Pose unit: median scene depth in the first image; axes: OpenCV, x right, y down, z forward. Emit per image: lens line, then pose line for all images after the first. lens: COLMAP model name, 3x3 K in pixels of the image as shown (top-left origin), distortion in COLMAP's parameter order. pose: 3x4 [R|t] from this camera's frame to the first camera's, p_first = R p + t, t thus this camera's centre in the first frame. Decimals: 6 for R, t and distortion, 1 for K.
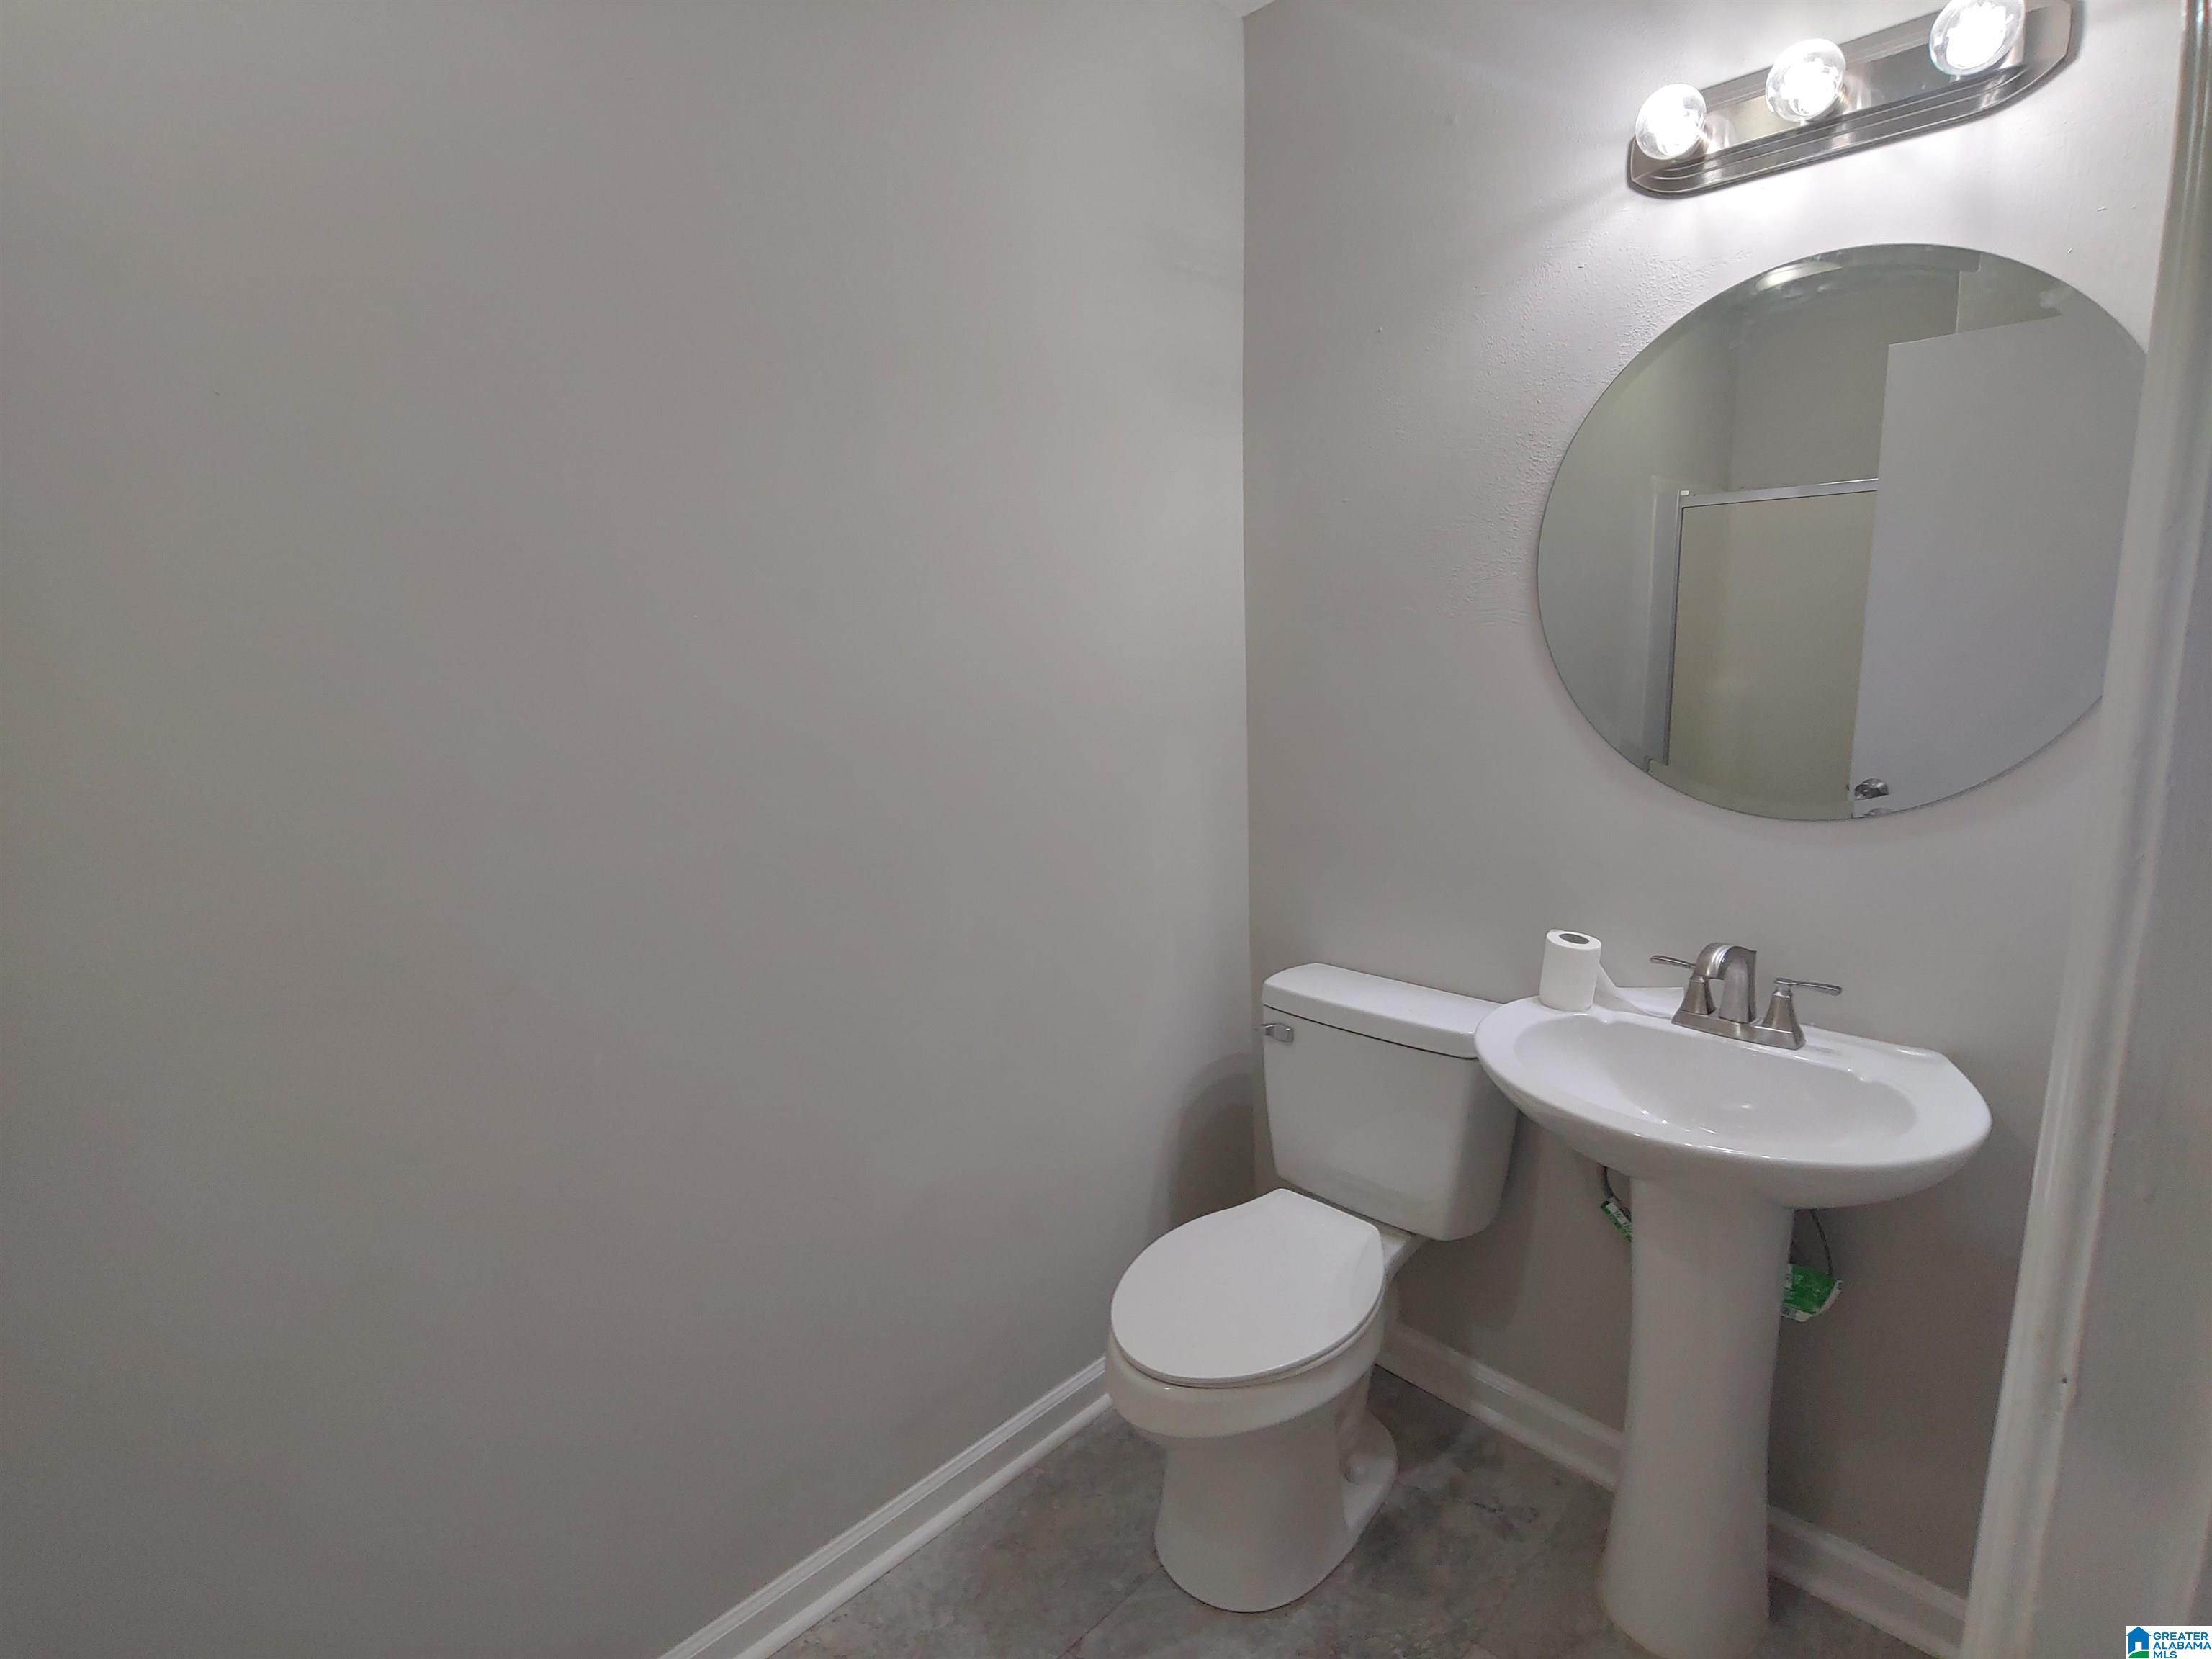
lens RADIAL K [[1064.0, 0, 1096.7], [0, 1064.0, 819.1], [0, 0, 1]] dist [-0.014689, -0.002559]
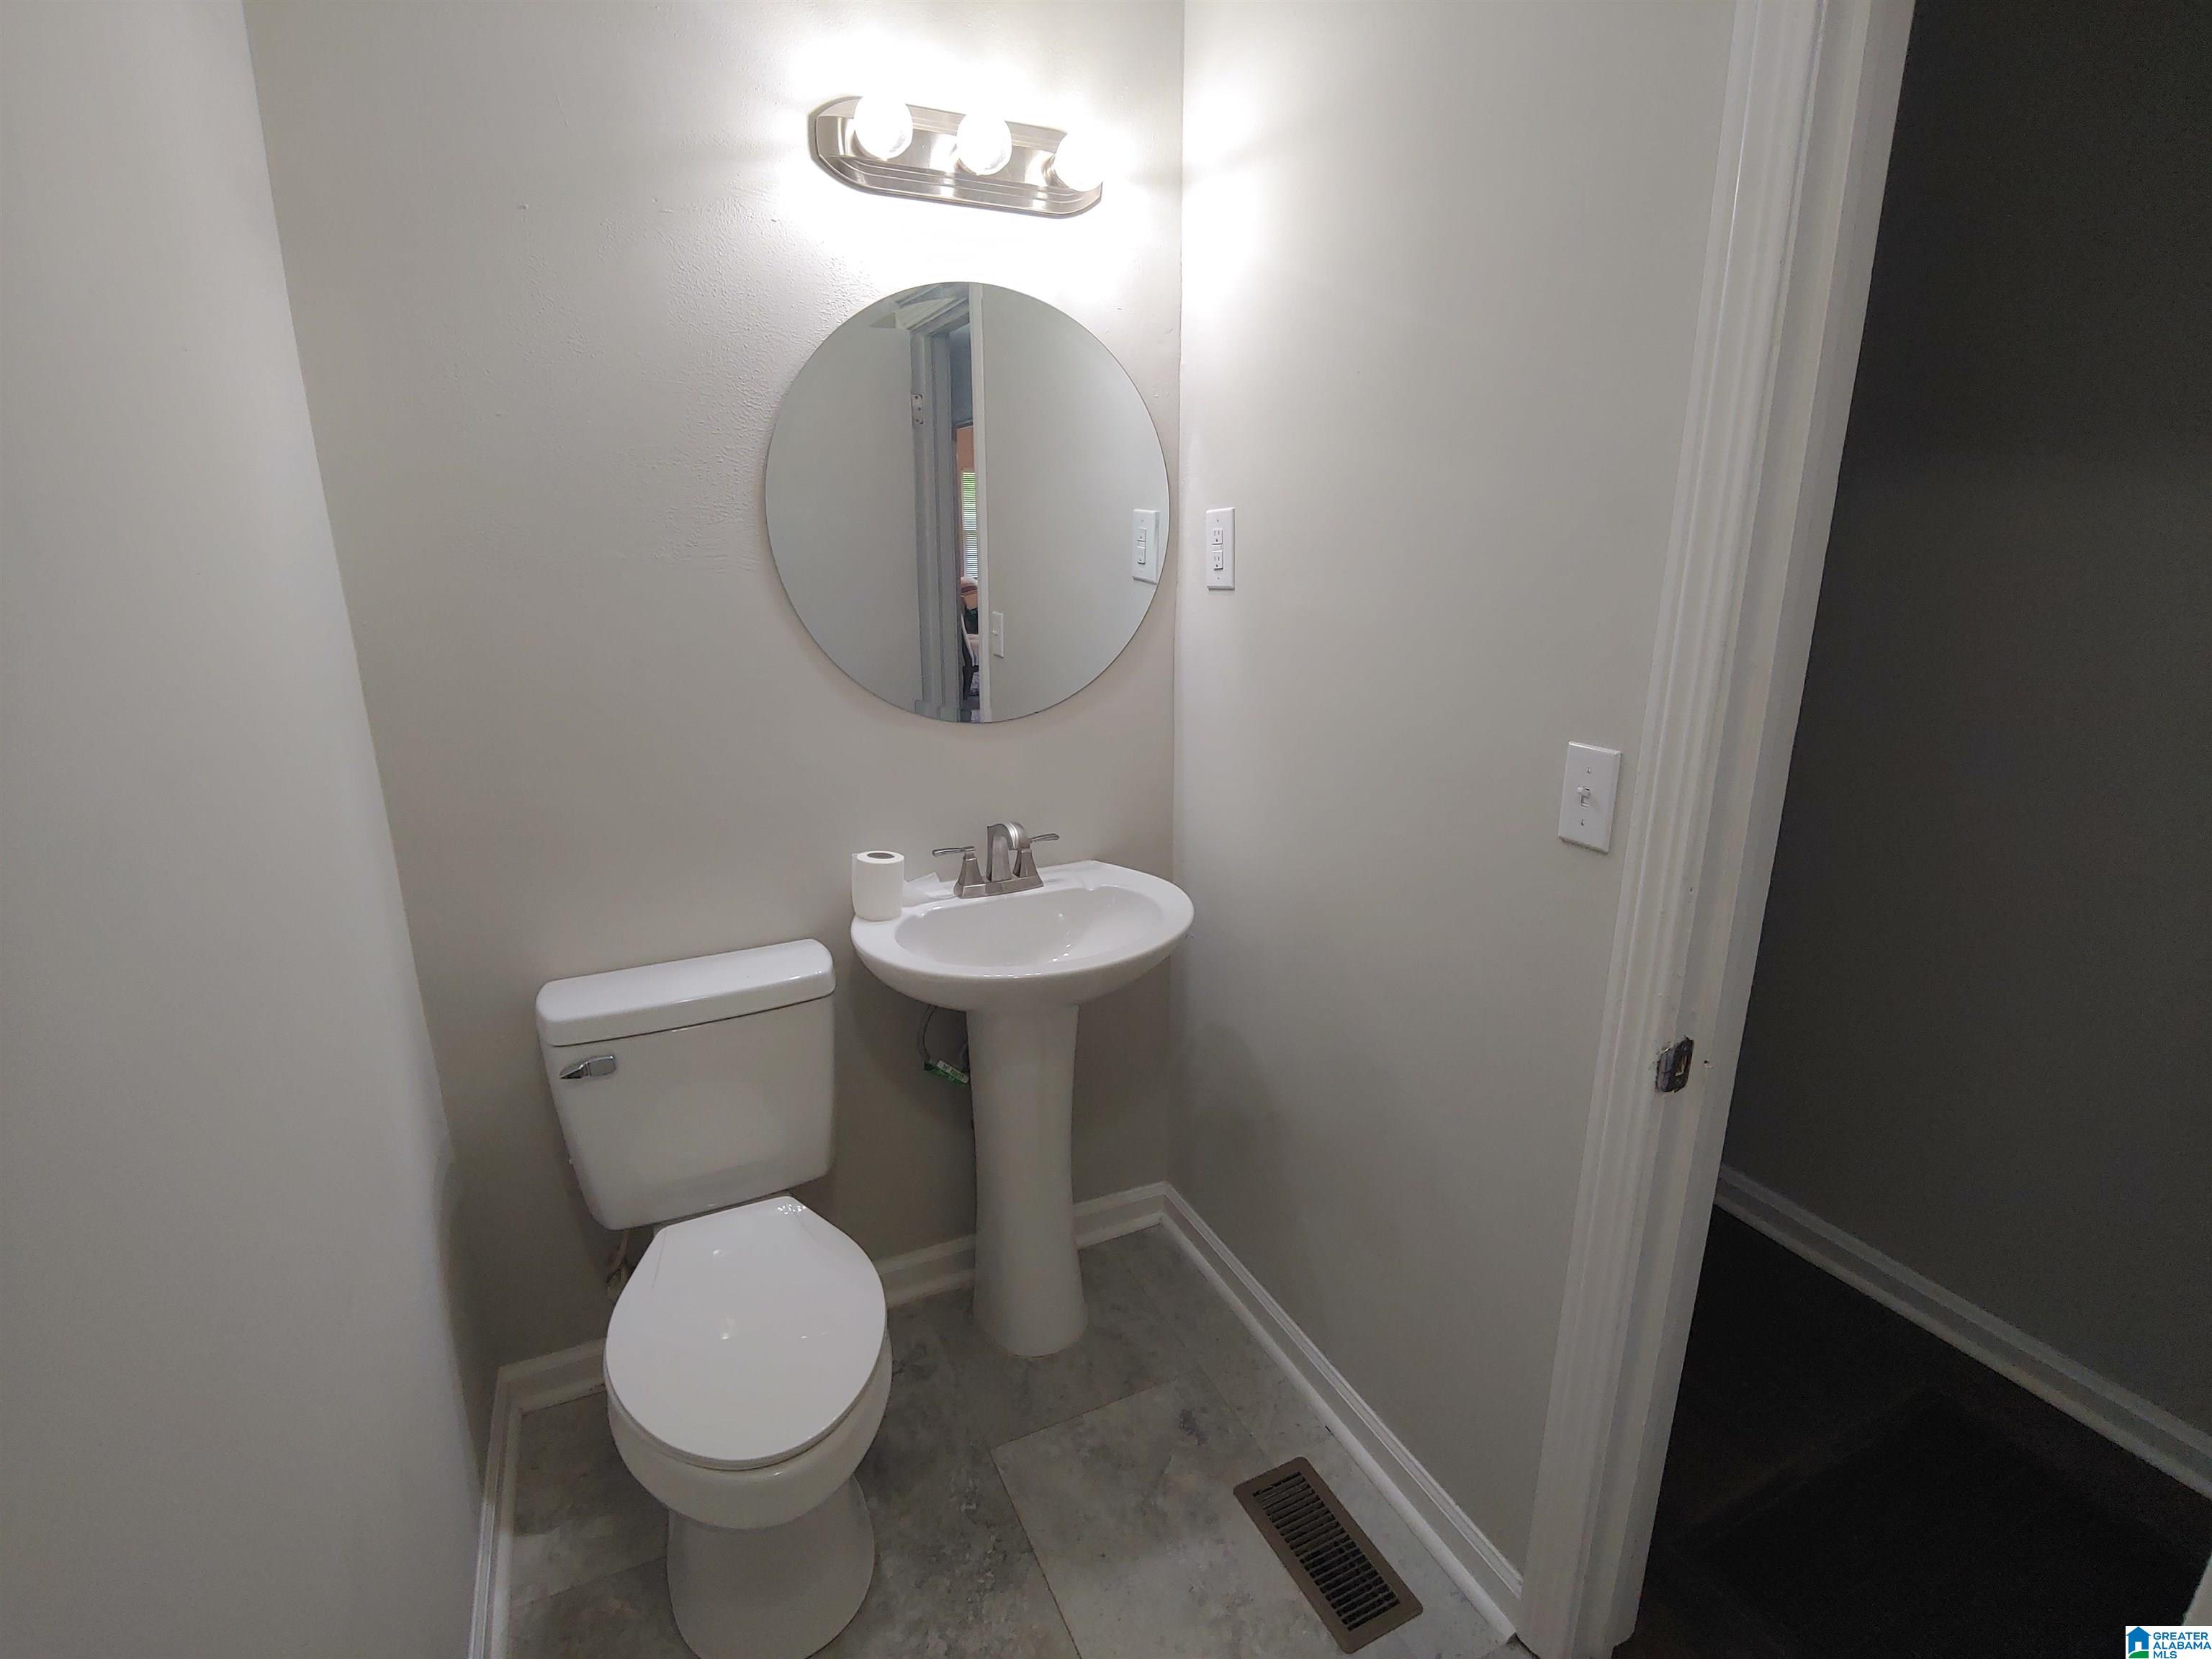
lens RADIAL K [[1064.0, 0, 1098.5], [0, 1064.0, 831.8], [0, 0, 1]] dist [-0.014689, -0.002559]
pose [[0.329833, -0.228135, 0.916059, -0.513827], [0.160058, 0.969827, 0.183896, -0.084445], [-0.930372, 0.085968, 0.356396, 0.393958]]
